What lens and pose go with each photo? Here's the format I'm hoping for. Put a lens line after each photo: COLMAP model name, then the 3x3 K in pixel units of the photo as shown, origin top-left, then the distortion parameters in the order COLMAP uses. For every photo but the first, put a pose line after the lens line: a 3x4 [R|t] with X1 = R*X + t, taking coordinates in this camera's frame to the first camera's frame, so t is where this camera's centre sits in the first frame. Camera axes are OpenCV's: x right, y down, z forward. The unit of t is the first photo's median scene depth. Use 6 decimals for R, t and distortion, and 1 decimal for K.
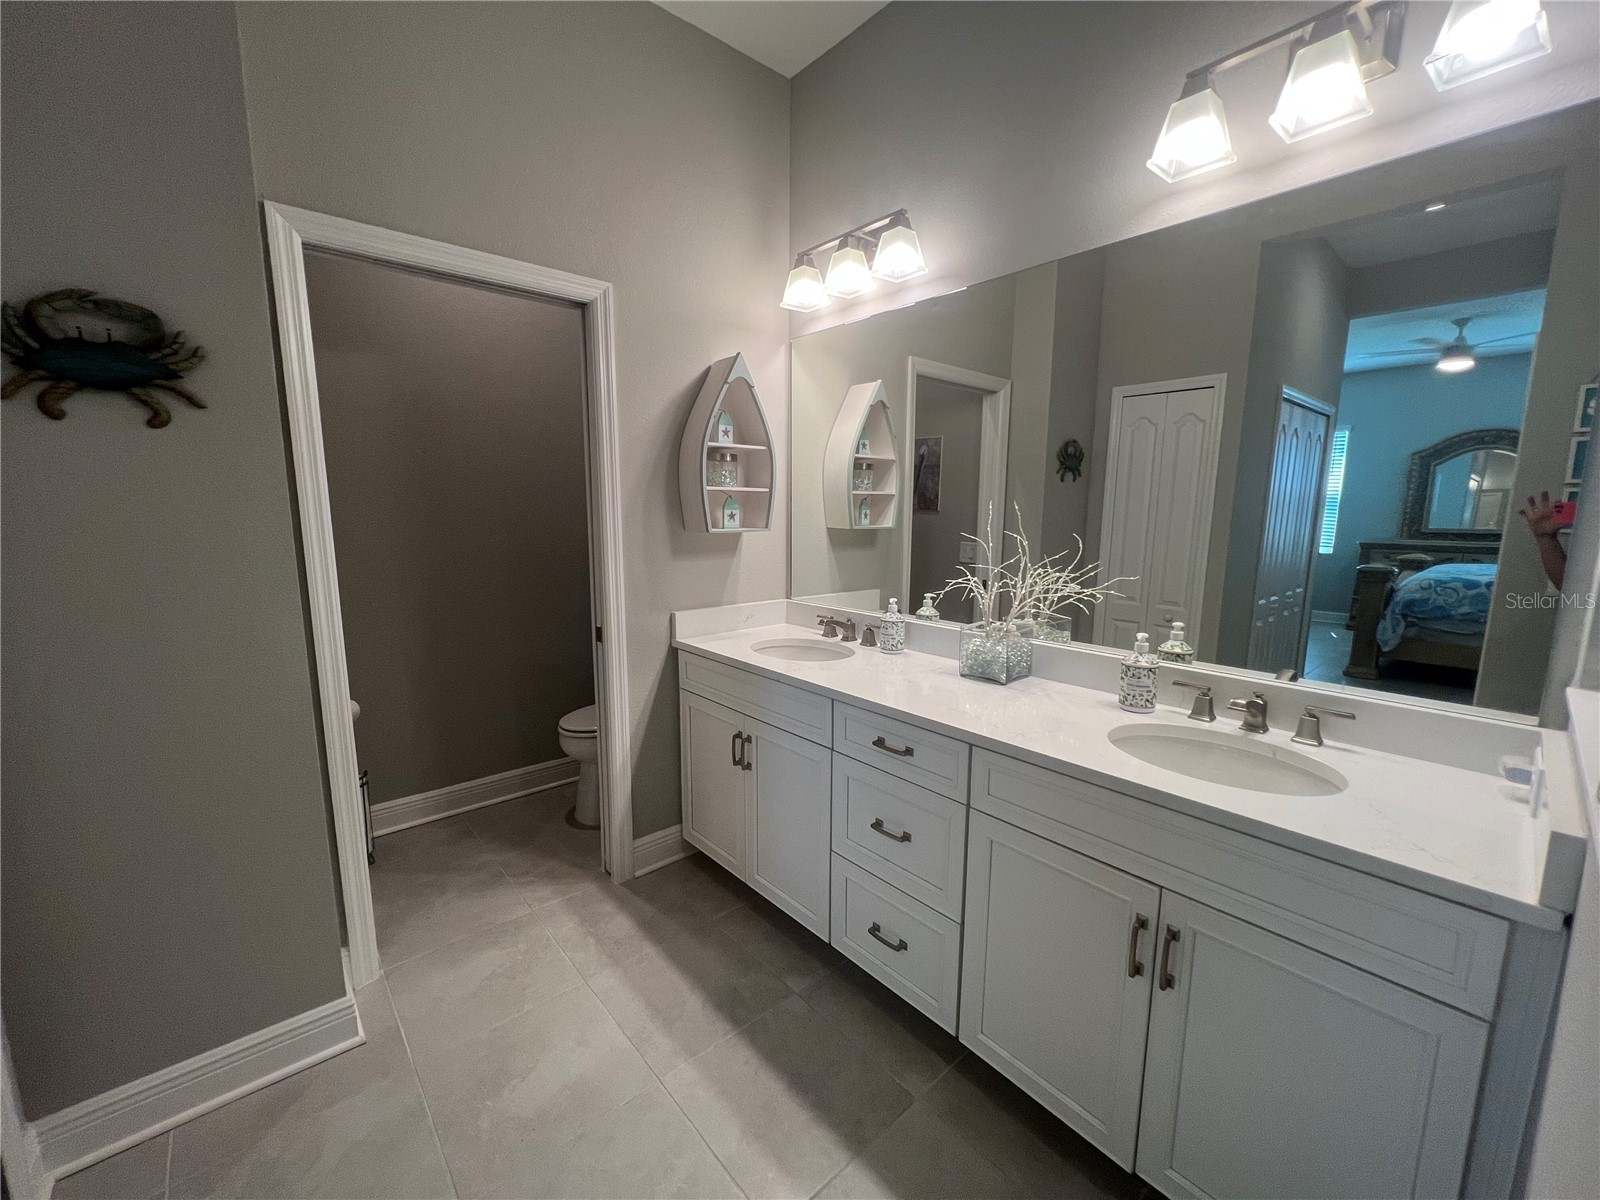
lens RADIAL K [[641.0, 0, 797.8], [0, 641.0, 603.3], [0, 0, 1]] dist [-0.002838, -0.000333]
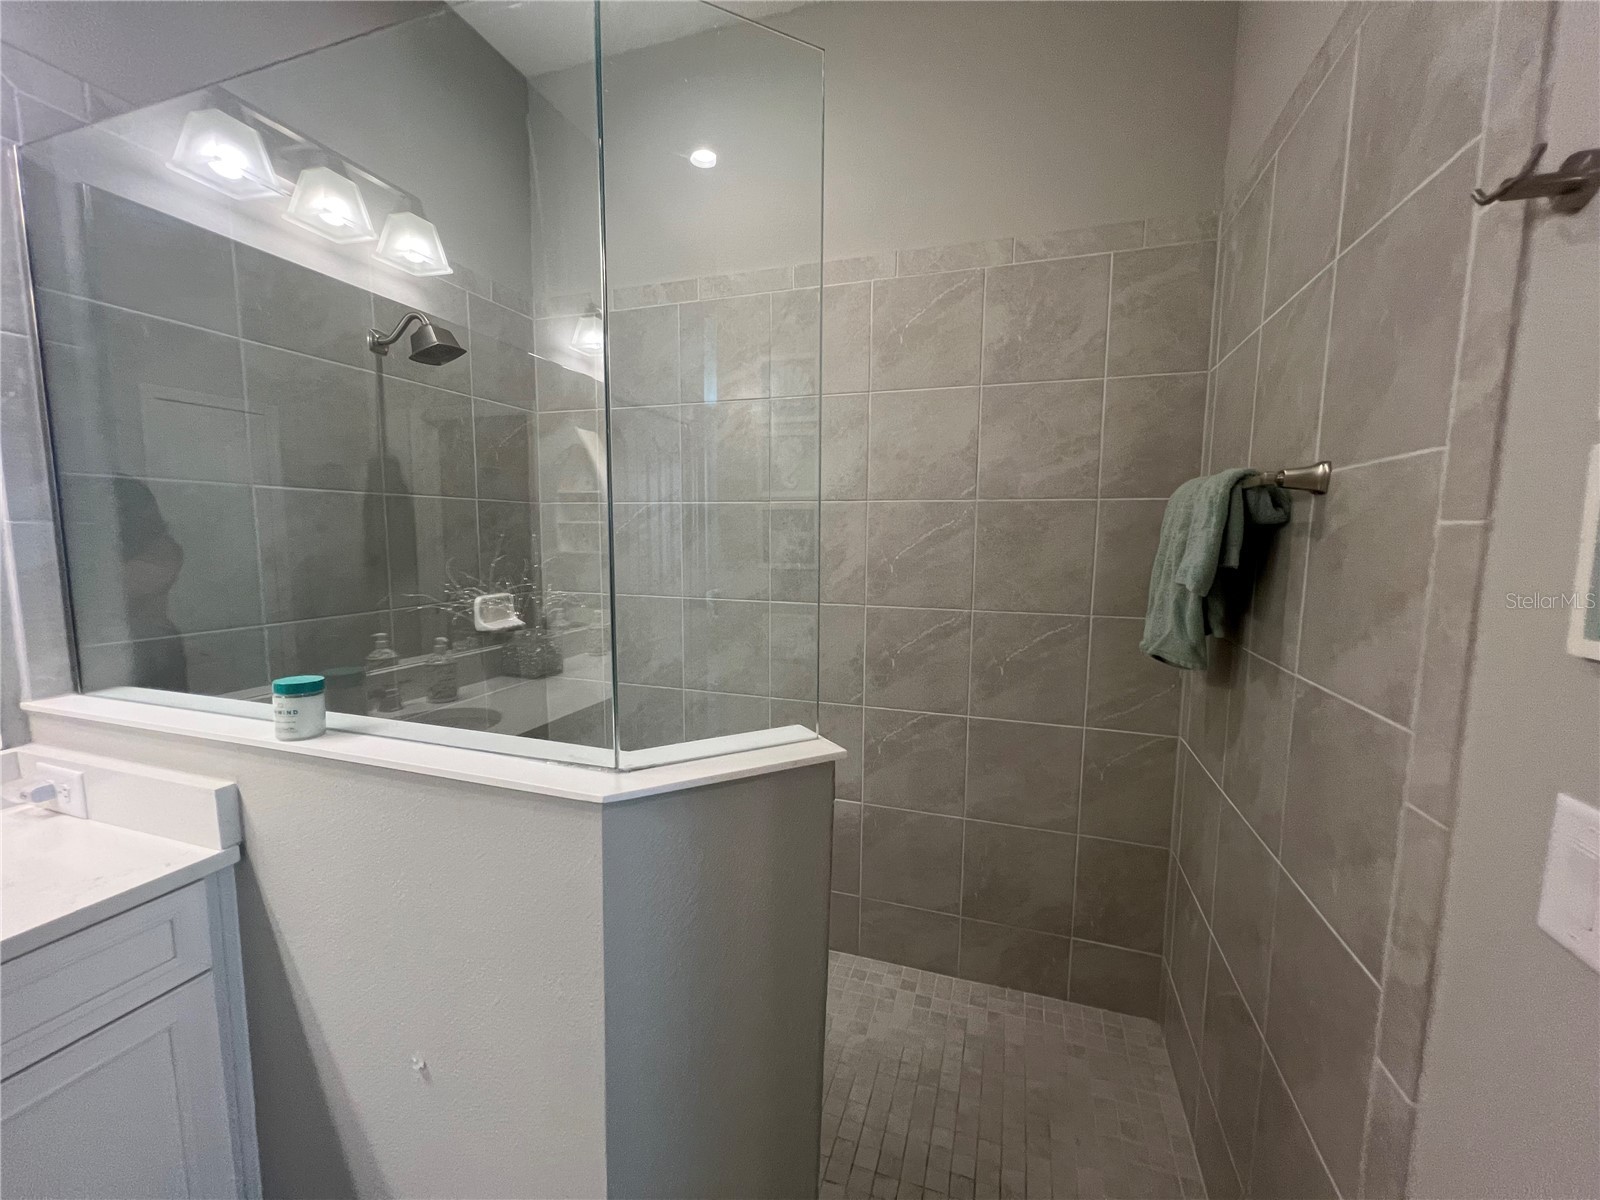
lens RADIAL K [[638.3, 0, 800.0], [0, 638.3, 600.0], [0, 0, 1]] dist [0.000486, 0.000037]
pose [[-0.501540, -0.091899, 0.860239, -0.432919], [0.127881, 0.975544, 0.178775, -0.084908], [-0.855631, 0.199671, -0.477522, 0.524362]]
